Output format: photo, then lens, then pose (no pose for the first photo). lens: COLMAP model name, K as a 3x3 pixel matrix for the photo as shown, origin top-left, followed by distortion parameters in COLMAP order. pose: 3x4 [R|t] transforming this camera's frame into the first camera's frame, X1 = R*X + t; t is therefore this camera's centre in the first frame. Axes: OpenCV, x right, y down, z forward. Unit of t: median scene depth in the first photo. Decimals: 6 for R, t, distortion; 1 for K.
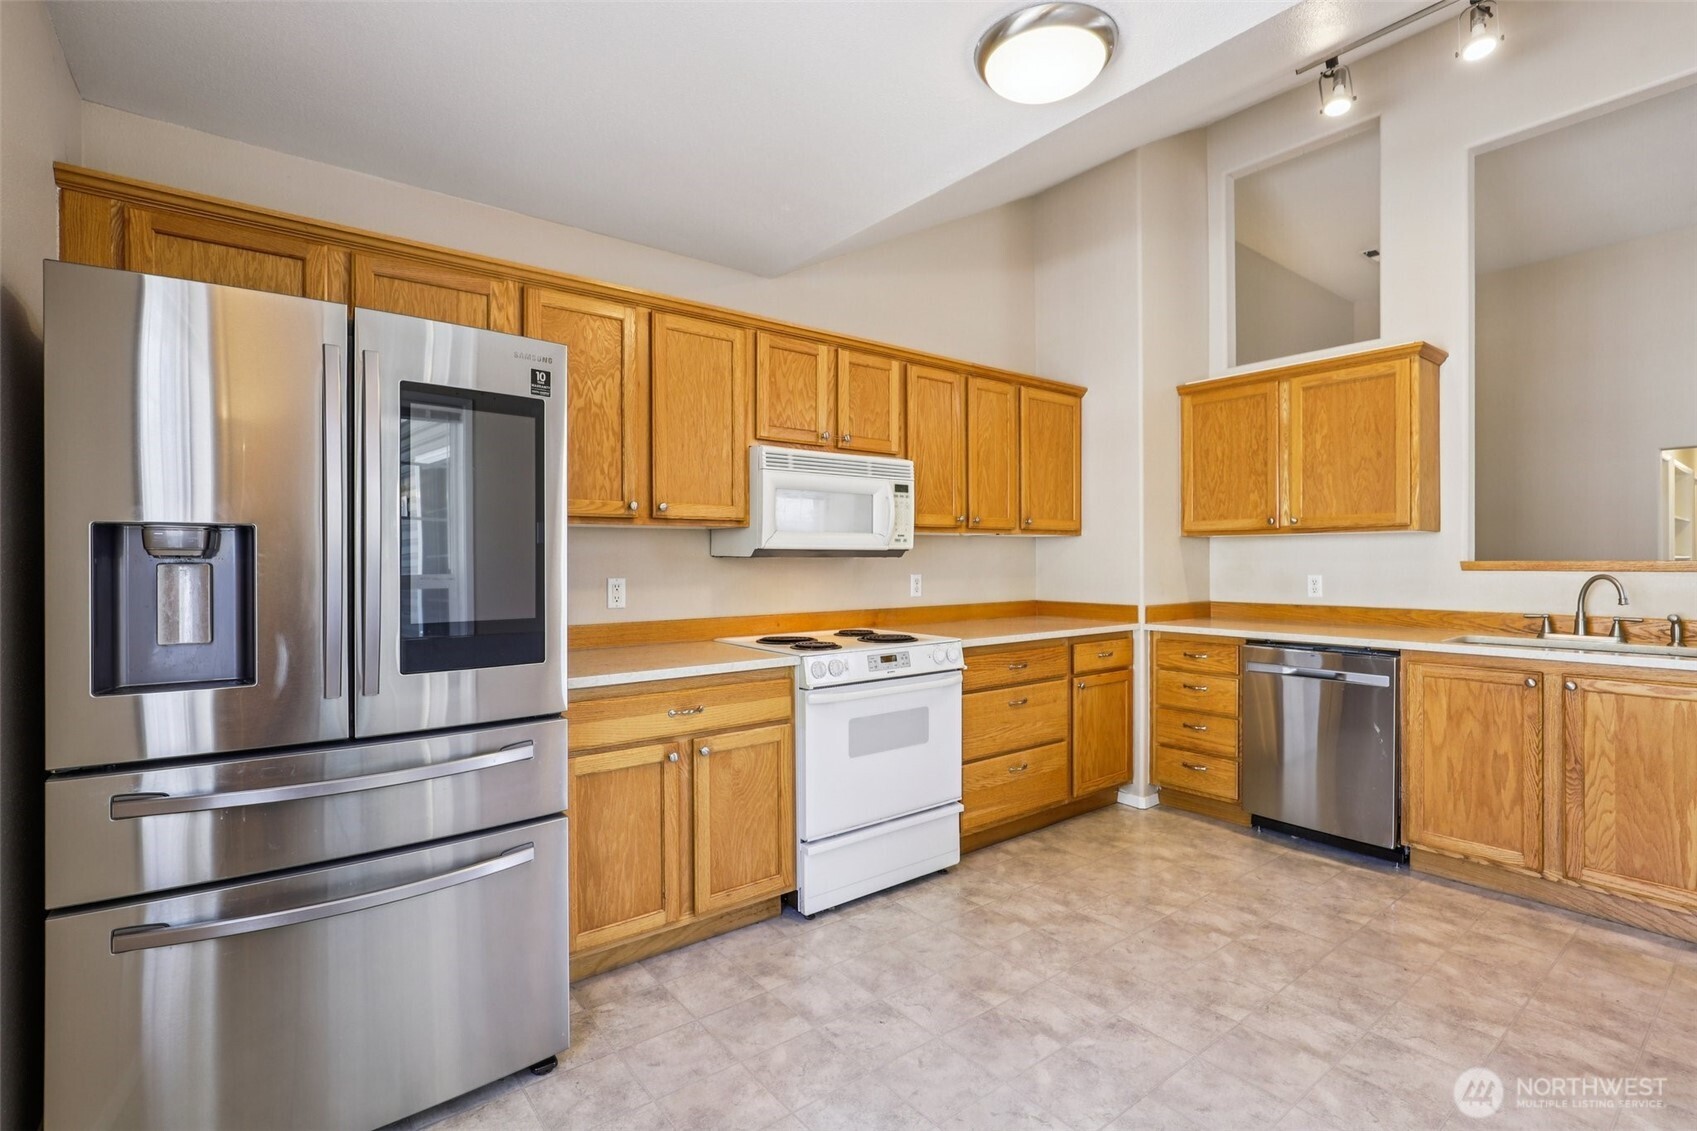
lens RADIAL K [[782.0, 0, 843.7], [0, 782.0, 557.9], [0, 0, 1]] dist [-0.009348, 0.001766]
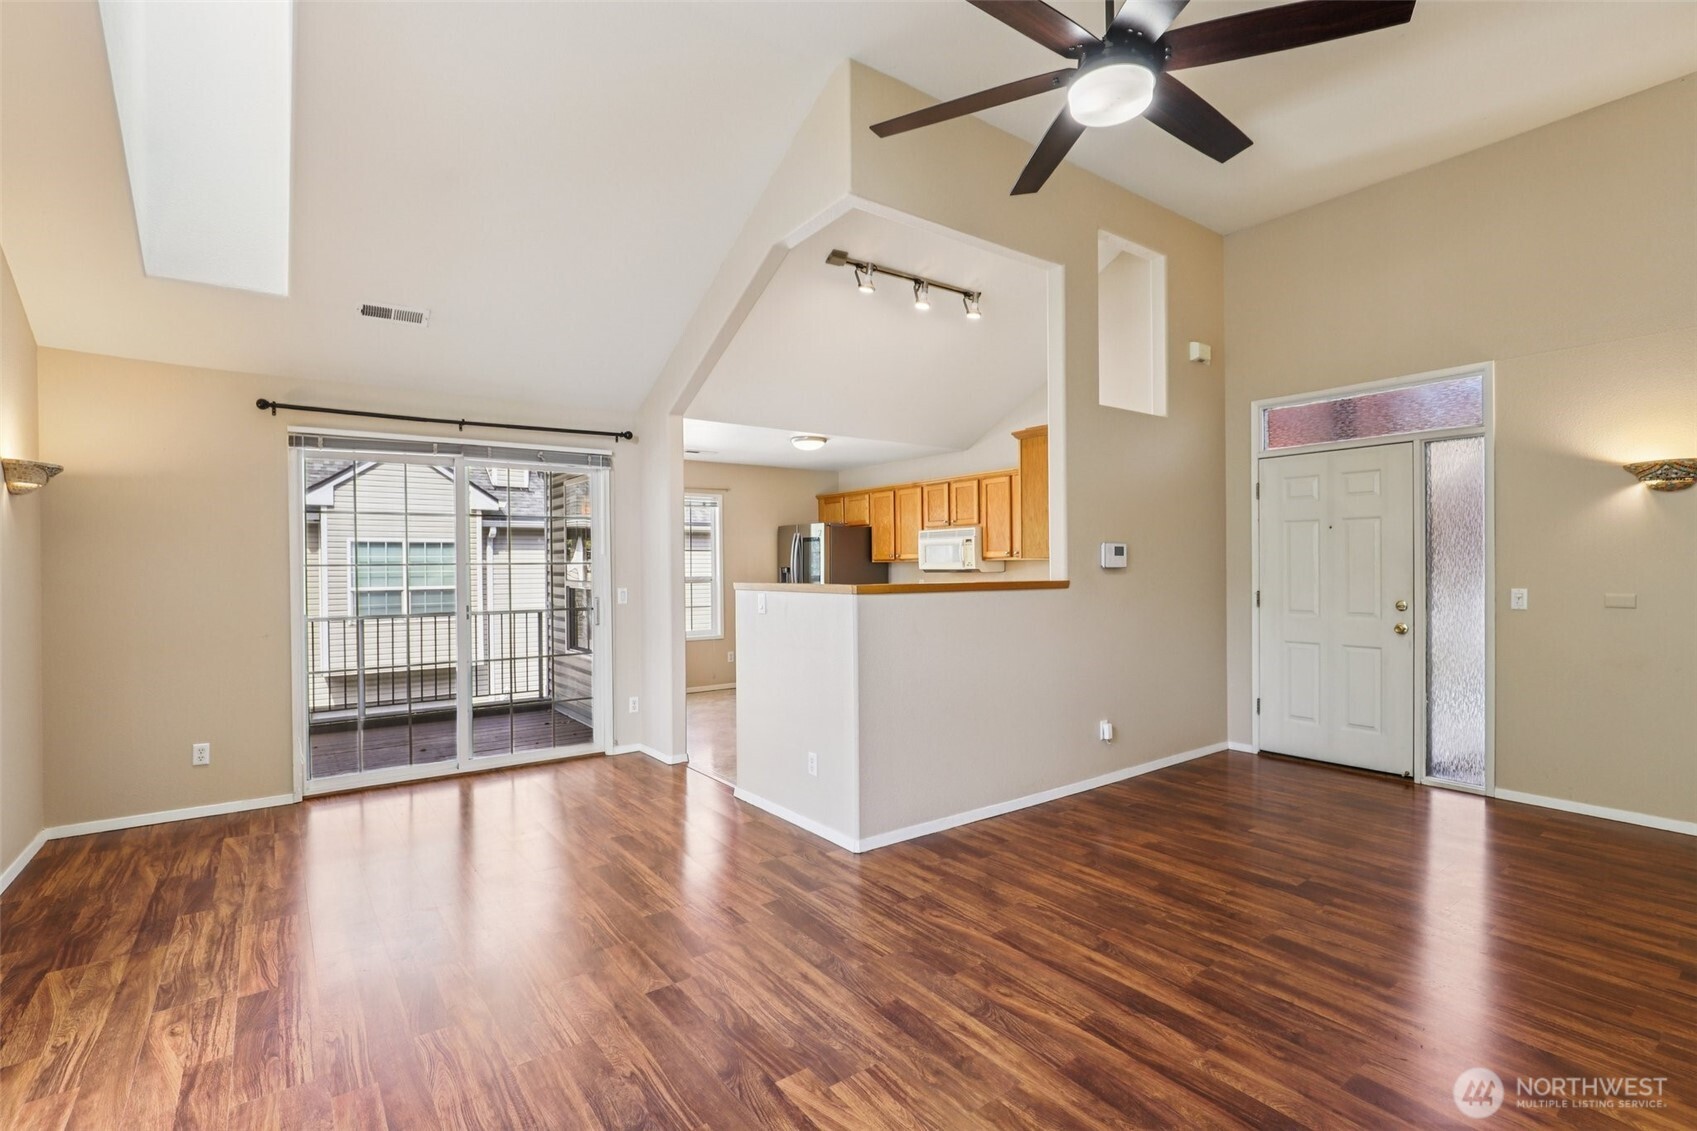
lens RADIAL K [[781.4, 0, 840.8], [0, 781.4, 571.8], [0, 0, 1]] dist [-0.016389, 0.007996]
pose [[-0.024437, 0.010511, -0.999646, 2.509957], [0.010756, 0.999890, 0.010250, -0.032420], [0.999643, -0.010502, -0.024548, 0.780627]]
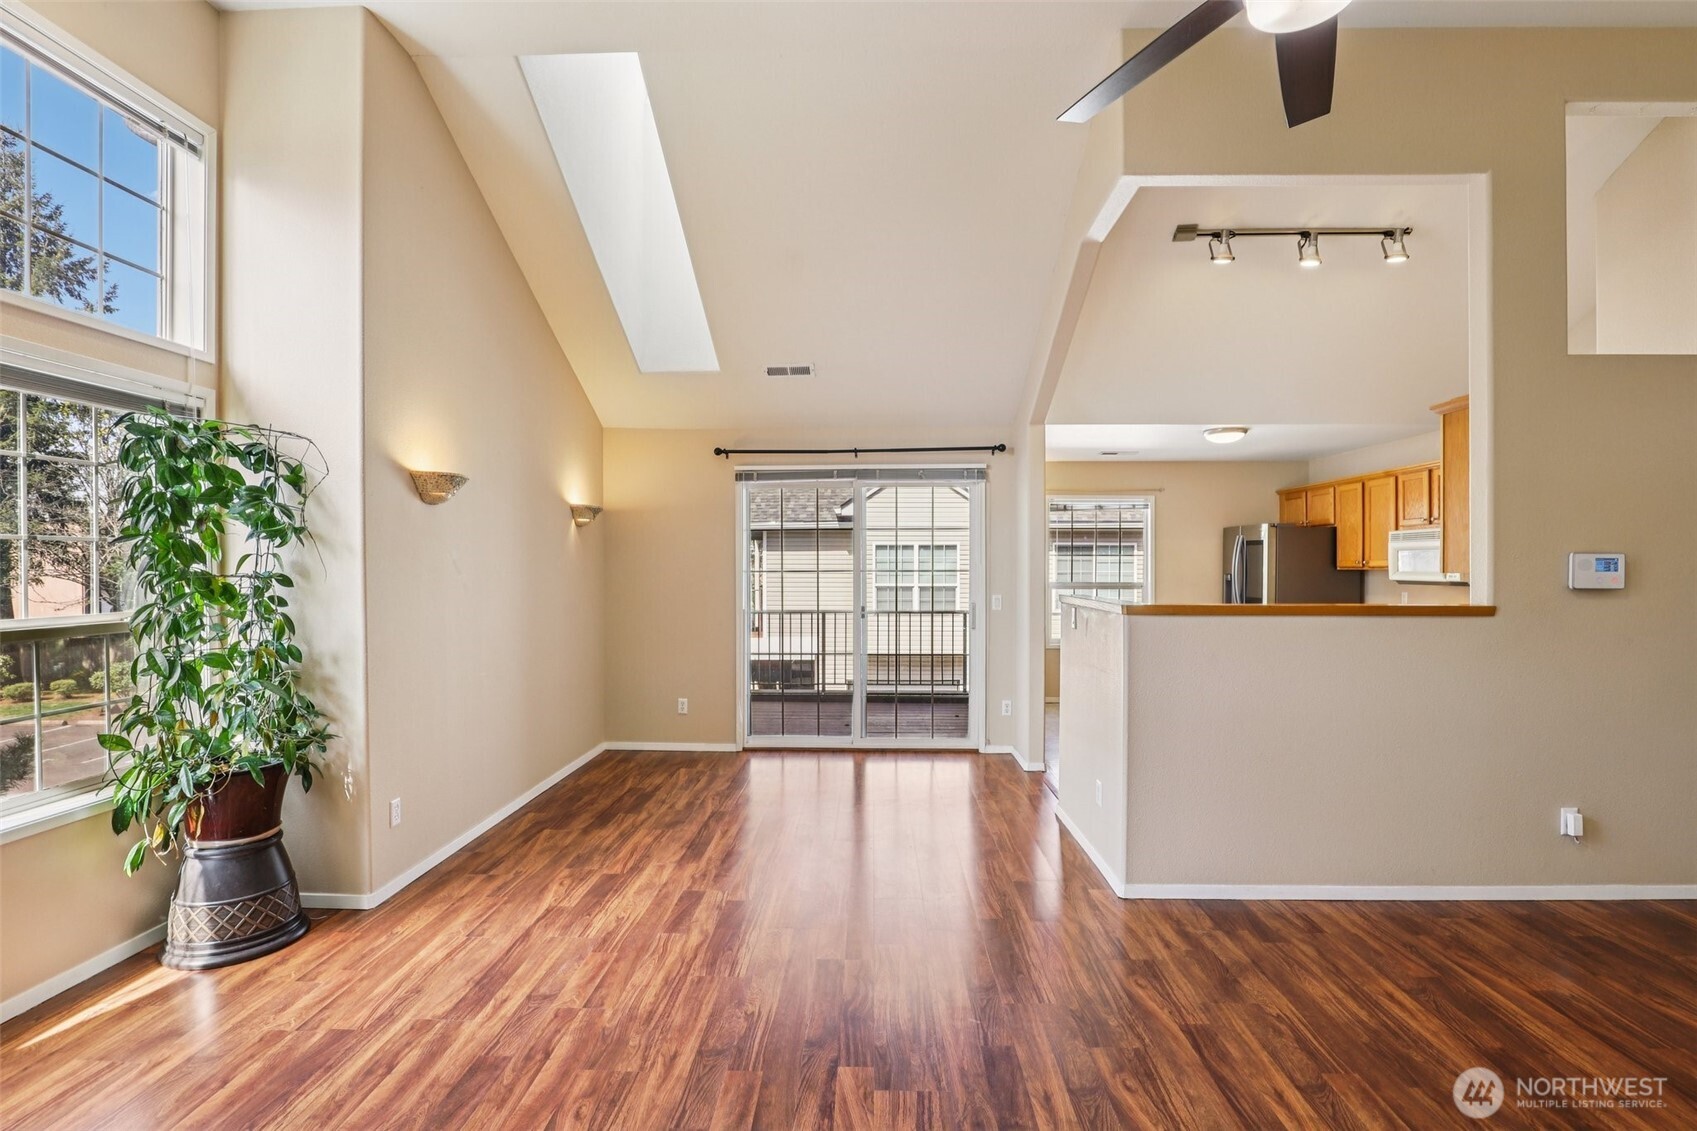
lens RADIAL K [[785.0, 0, 848.9], [0, 785.0, 572.8], [0, 0, 1]] dist [-0.028354, 0.000647]
pose [[-0.636092, 0.010352, -0.771544, 2.395534], [0.003987, 0.999941, 0.010129, -0.056527], [0.771603, 0.003367, -0.636095, 1.176901]]
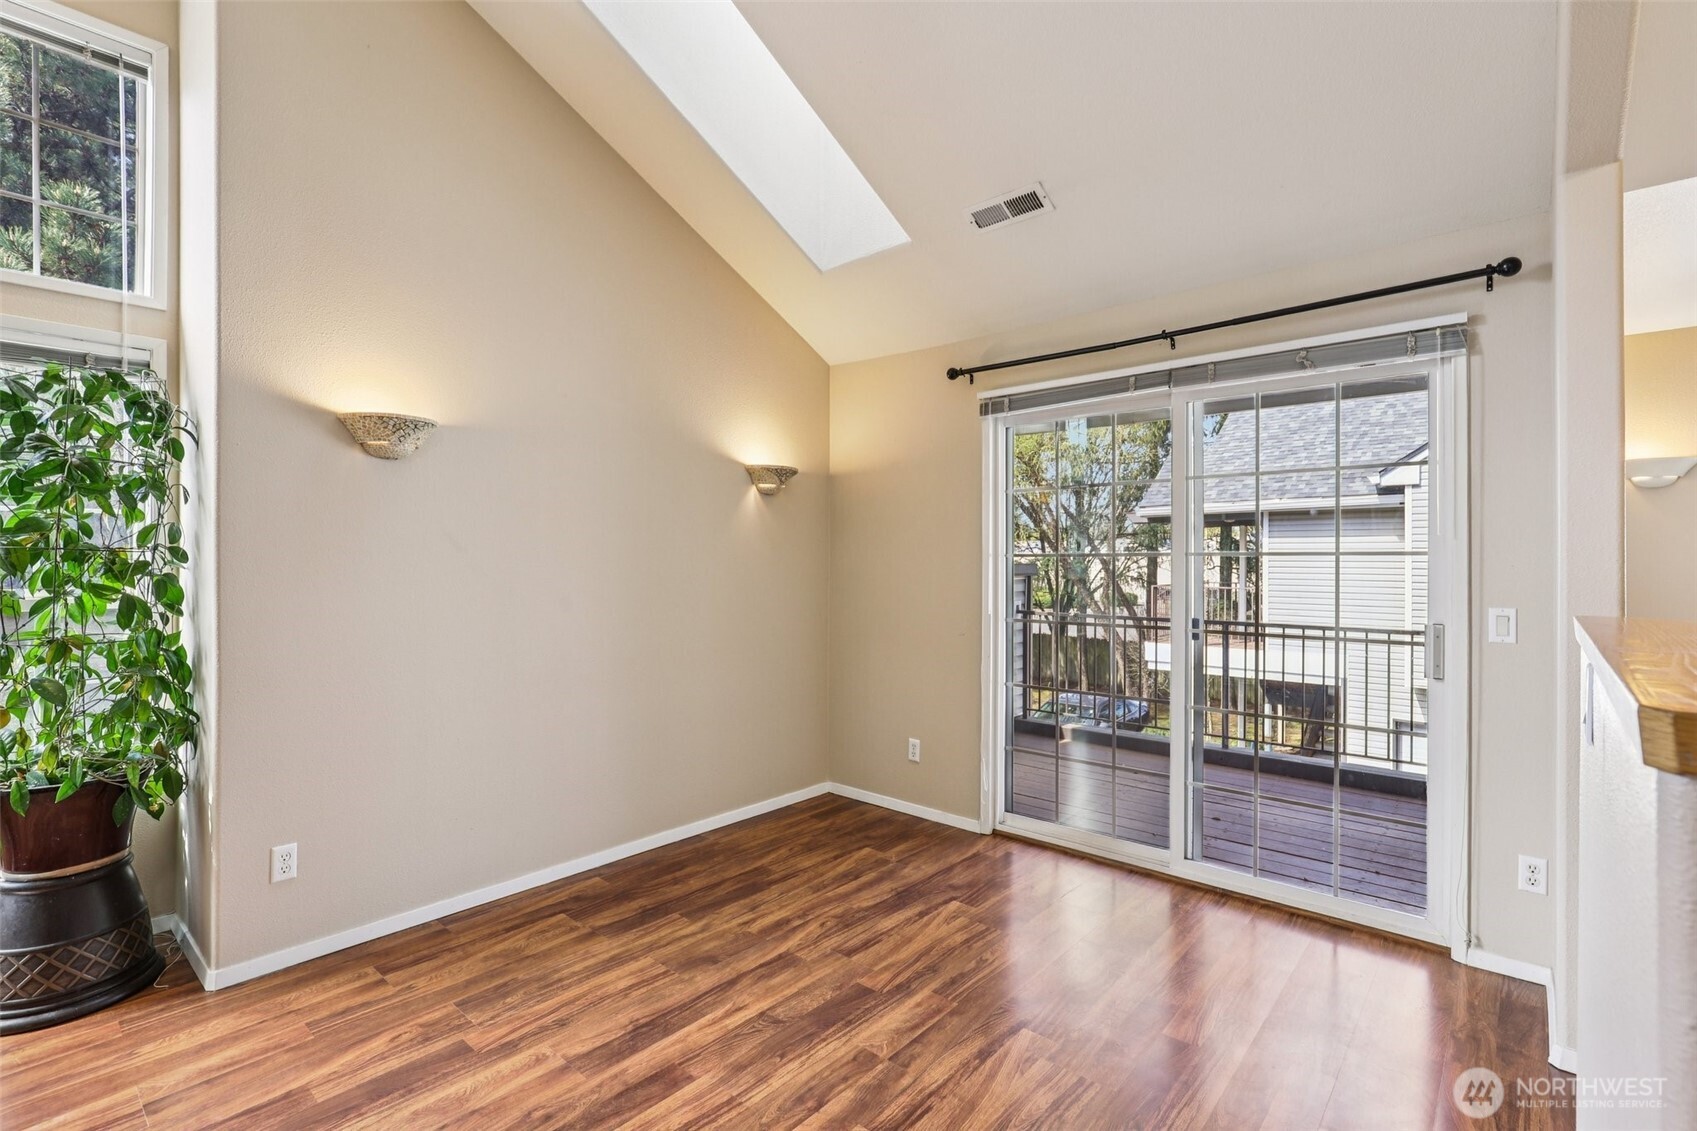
lens RADIAL K [[782.0, 0, 843.7], [0, 782.0, 557.9], [0, 0, 1]] dist [-0.009348, 0.001766]
pose [[-0.982111, -0.000267, -0.188303, 1.500145], [0.000517, 0.999991, -0.004115, -0.031550], [0.188302, -0.004138, -0.982102, 0.909200]]
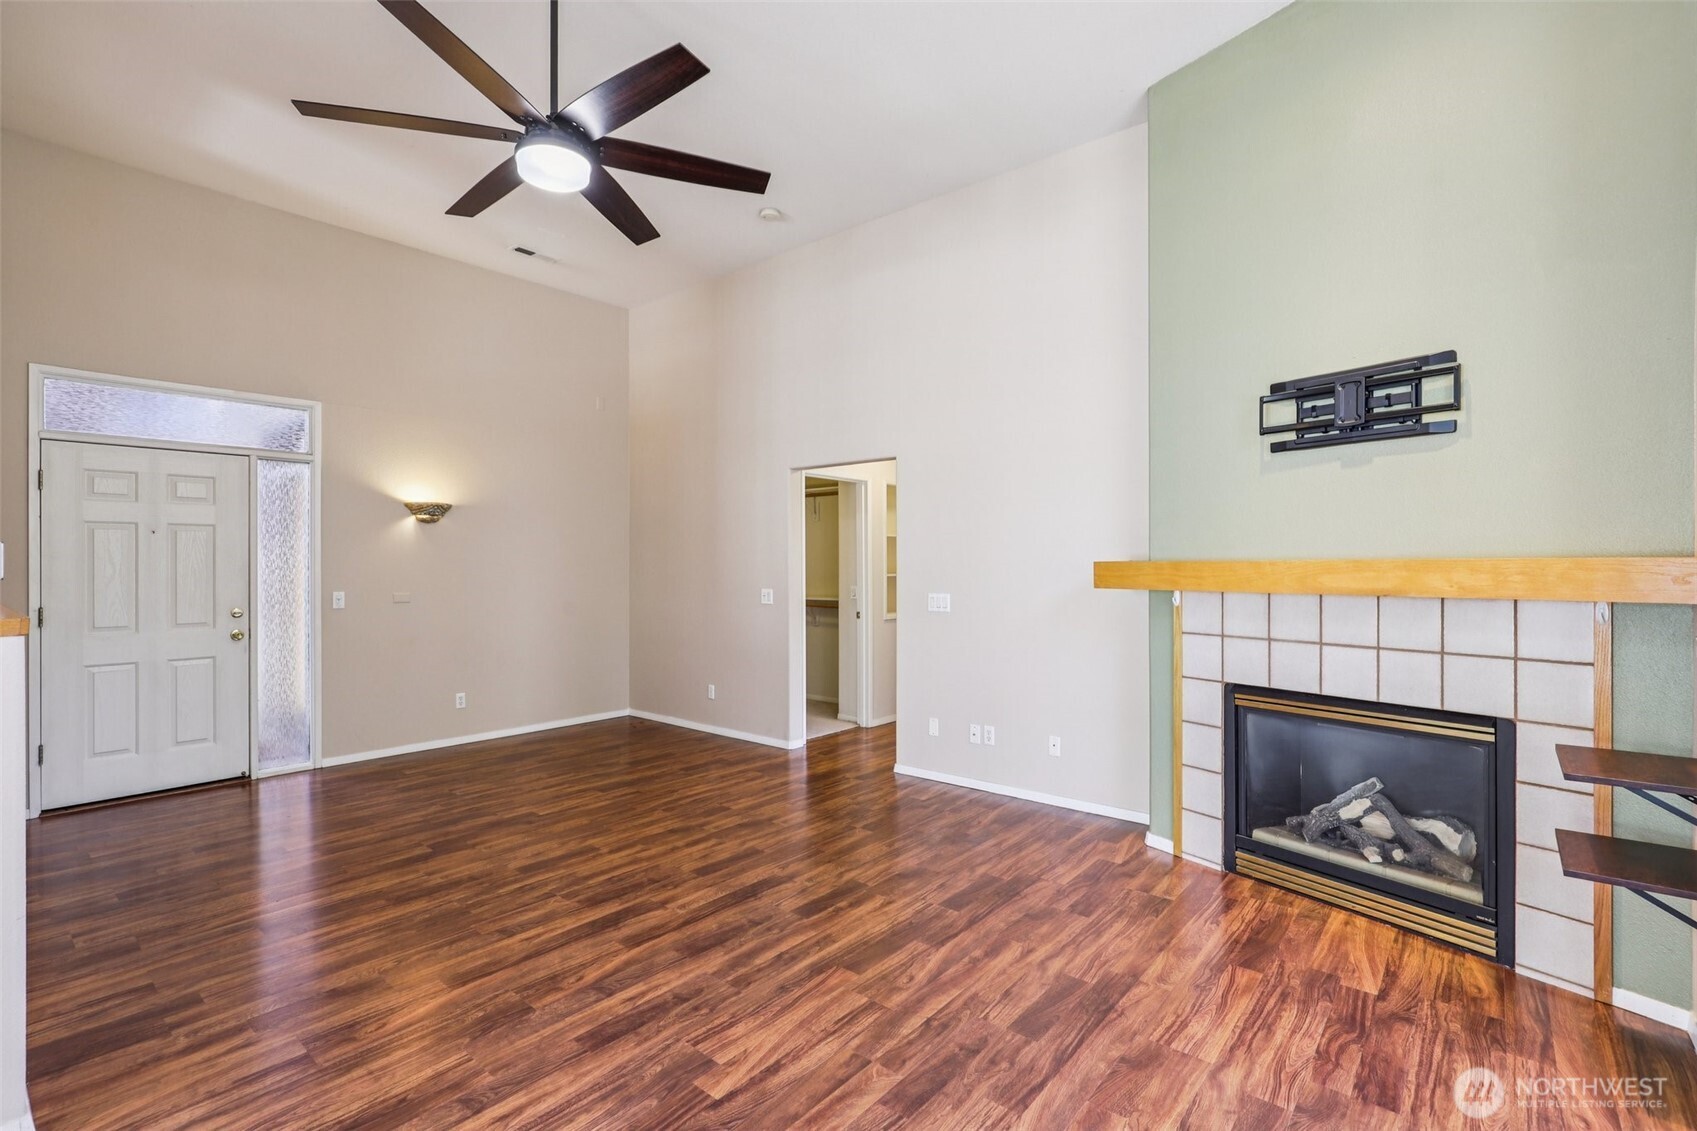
lens RADIAL K [[776.8, 0, 842.2], [0, 776.8, 557.2], [0, 0, 1]] dist [-0.015369, 0.005633]
pose [[0.978428, 0.002352, 0.206573, 1.805074], [-0.001326, 0.999986, -0.005107, -0.044886], [-0.206582, 0.004722, 0.978418, 0.026451]]
